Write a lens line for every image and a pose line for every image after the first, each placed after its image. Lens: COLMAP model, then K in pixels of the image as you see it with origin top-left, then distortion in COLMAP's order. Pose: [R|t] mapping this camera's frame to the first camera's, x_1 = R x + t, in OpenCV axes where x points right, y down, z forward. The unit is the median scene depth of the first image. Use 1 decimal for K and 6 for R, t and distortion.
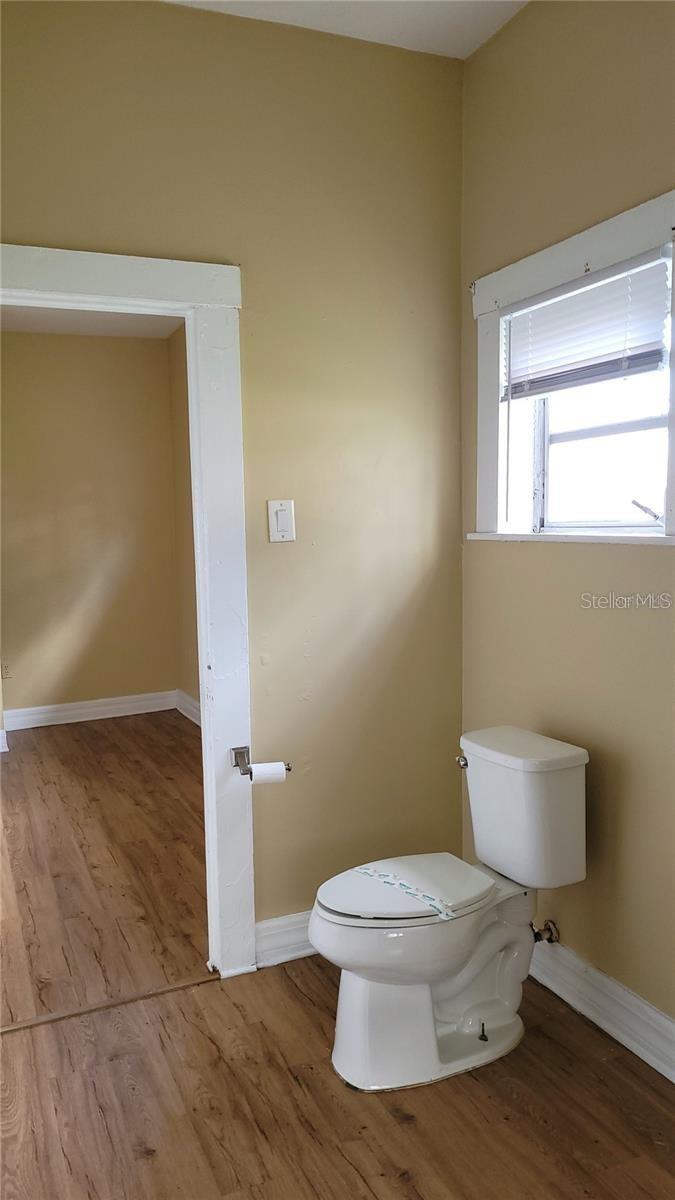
lens RADIAL K [[866.5, 0, 341.1], [0, 866.5, 608.5], [0, 0, 1]] dist [-0.000668, -0.001419]
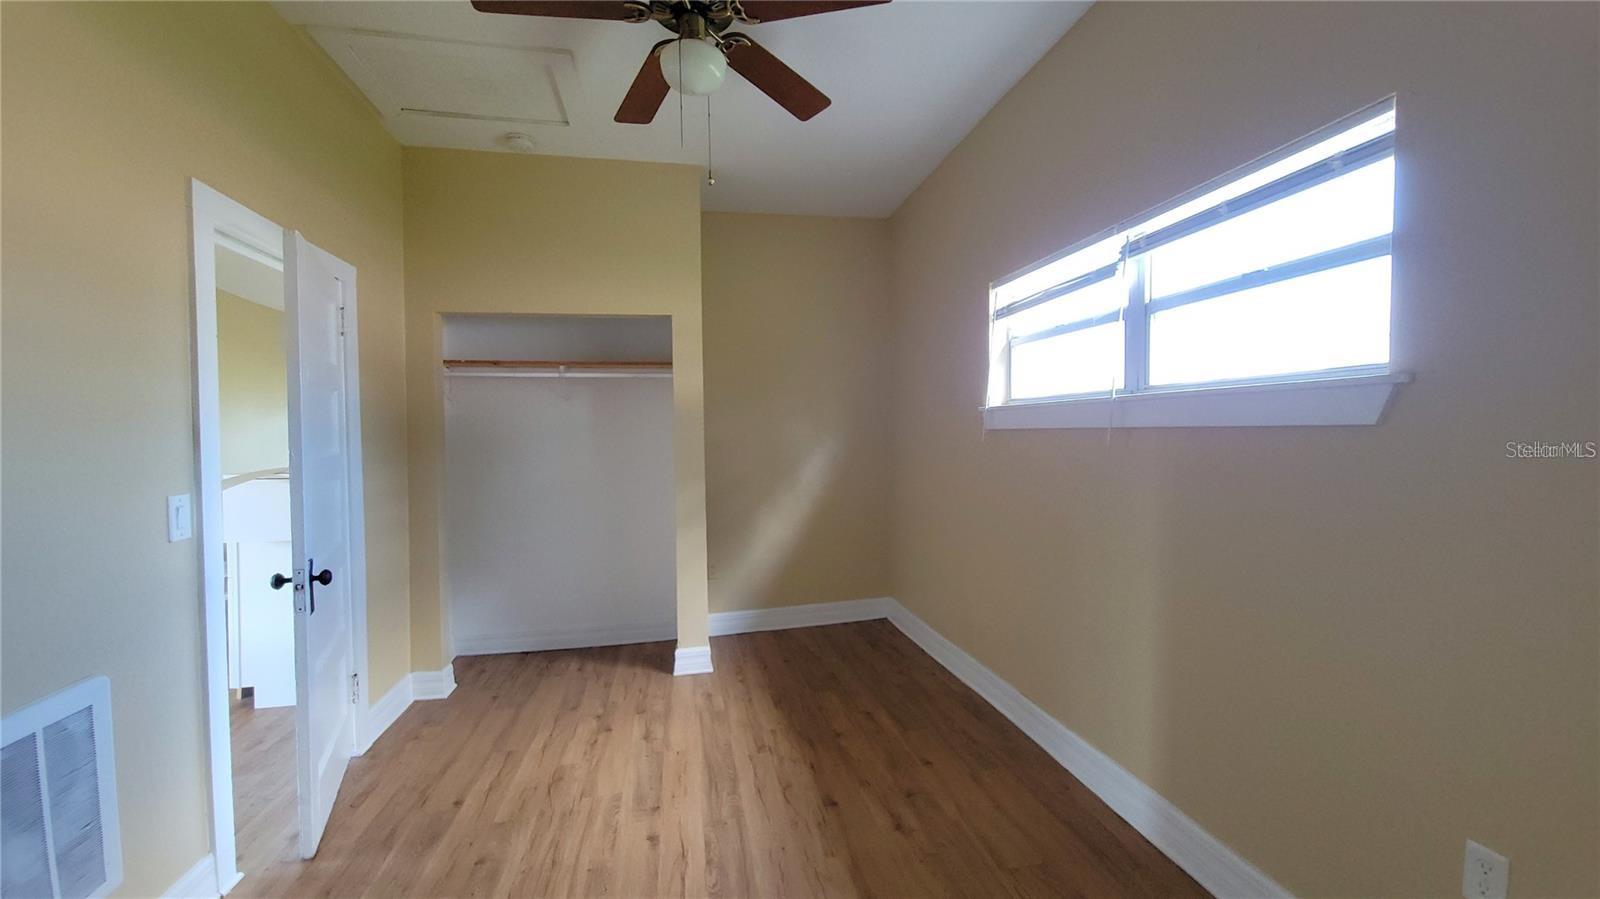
lens RADIAL K [[644.7, 0, 798.0], [0, 644.7, 447.4], [0, 0, 1]] dist [0.000561, -0.000150]
pose [[0.972596, 0.016595, -0.231910, -0.171062], [-0.031955, 0.997525, -0.062635, -0.023654], [0.230296, 0.068329, 0.970719, 0.418138]]
